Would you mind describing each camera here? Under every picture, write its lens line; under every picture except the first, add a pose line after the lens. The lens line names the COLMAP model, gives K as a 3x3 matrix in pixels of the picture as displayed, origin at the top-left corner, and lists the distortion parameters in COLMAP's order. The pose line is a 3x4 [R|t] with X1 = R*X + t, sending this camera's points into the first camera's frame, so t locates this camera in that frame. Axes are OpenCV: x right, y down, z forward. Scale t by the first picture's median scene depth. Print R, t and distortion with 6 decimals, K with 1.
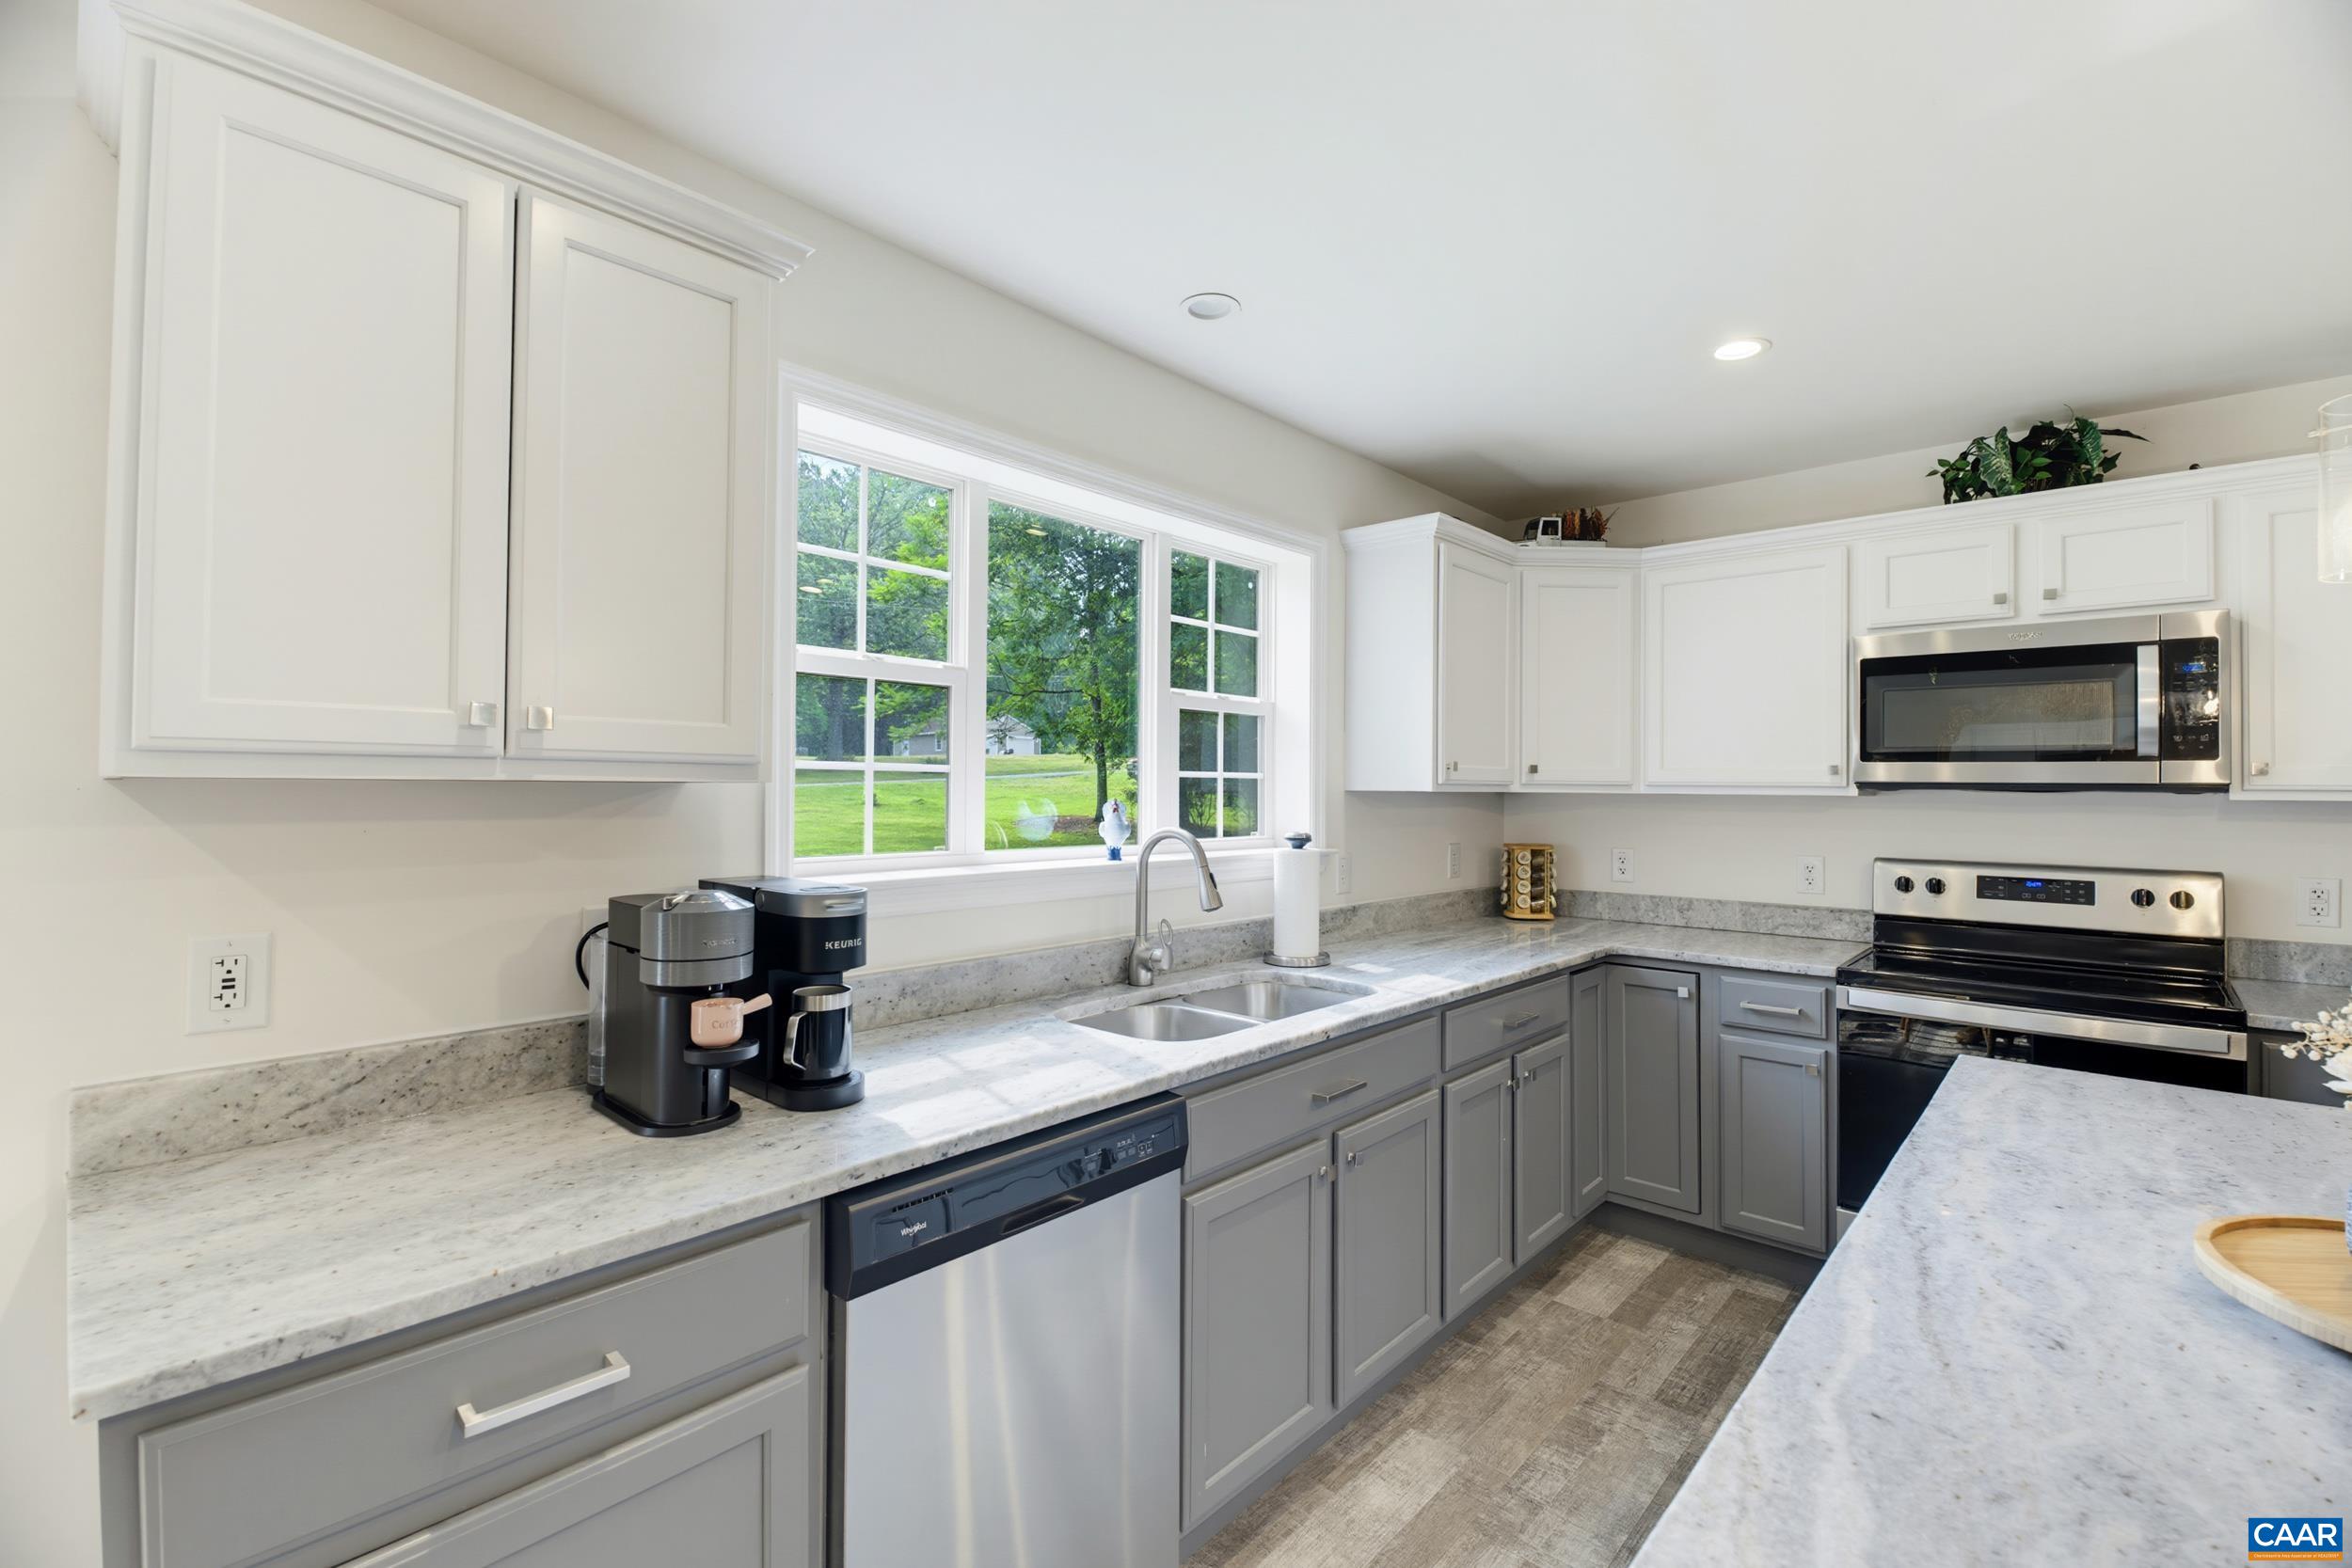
lens RADIAL K [[1027.9, 0, 1174.0], [0, 1027.9, 765.0], [0, 0, 1]] dist [-0.001619, -0.001049]
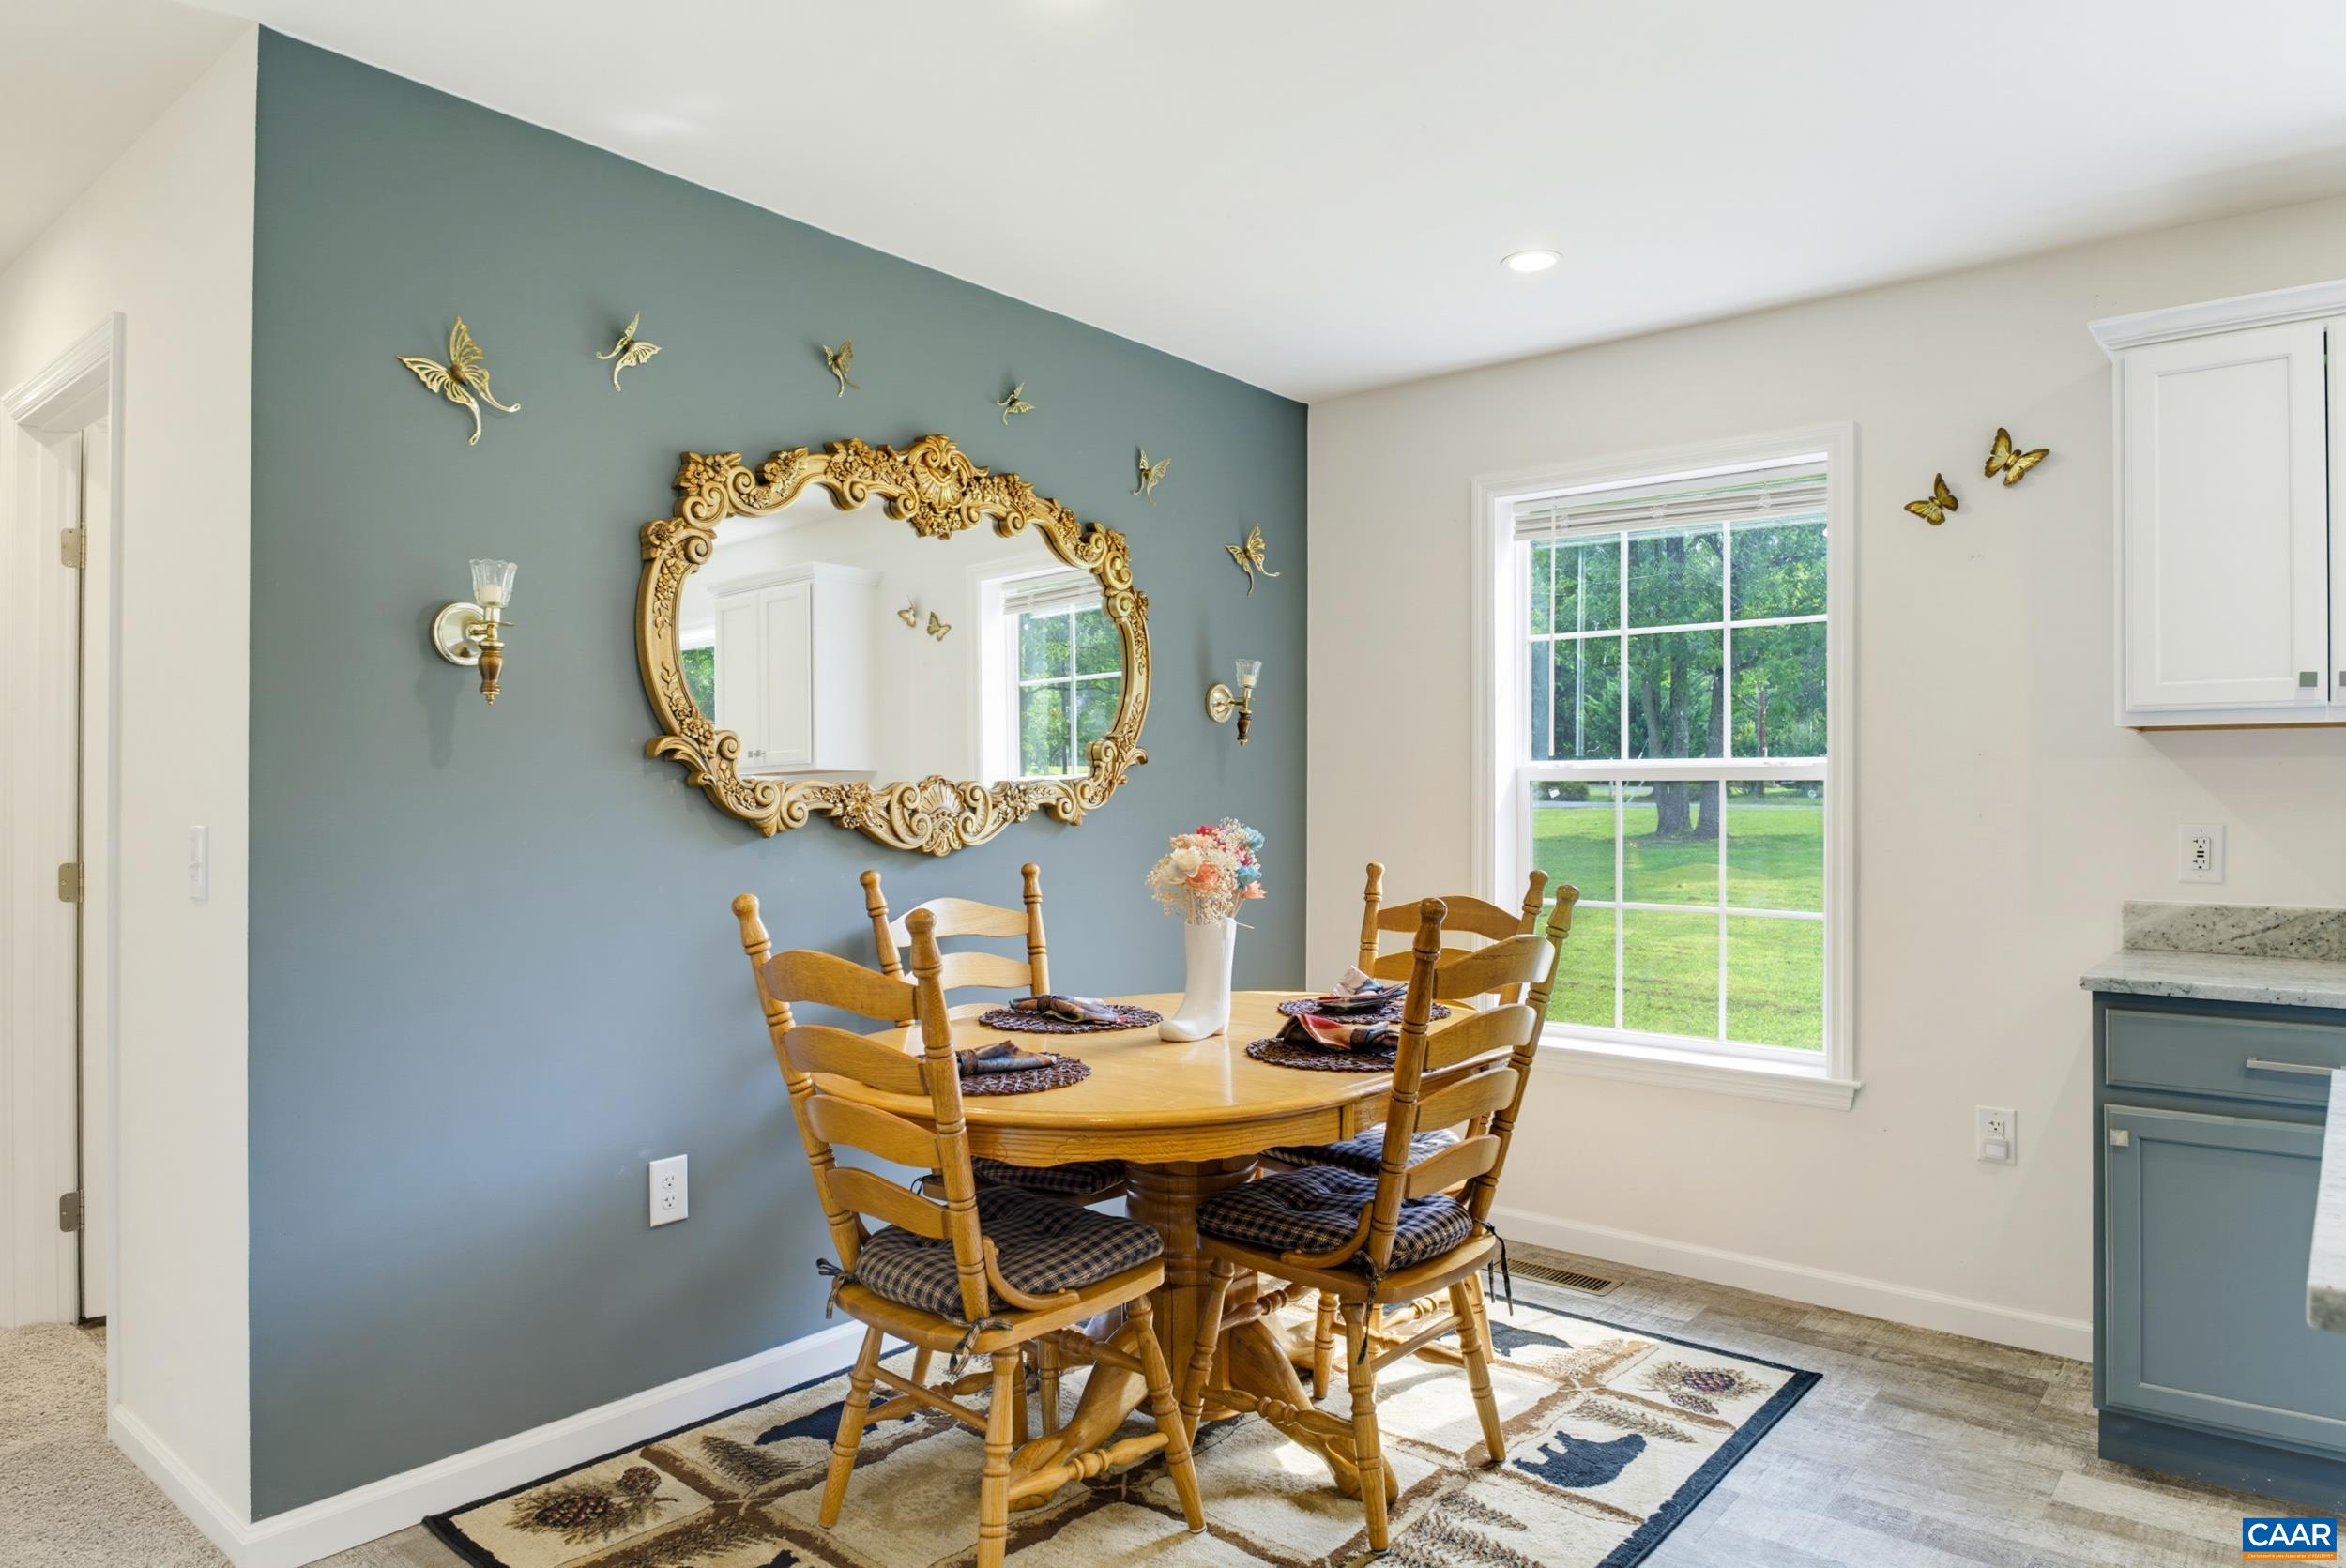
lens RADIAL K [[1428.3, 0, 1171.6], [0, 1428.3, 788.3], [0, 0, 1]] dist [-0.035156, -0.001687]
pose [[0.048519, -0.010513, -0.998767, 1.242337], [0.019468, 0.999765, -0.009577, 0.098104], [0.998633, -0.018979, 0.048712, -0.754034]]
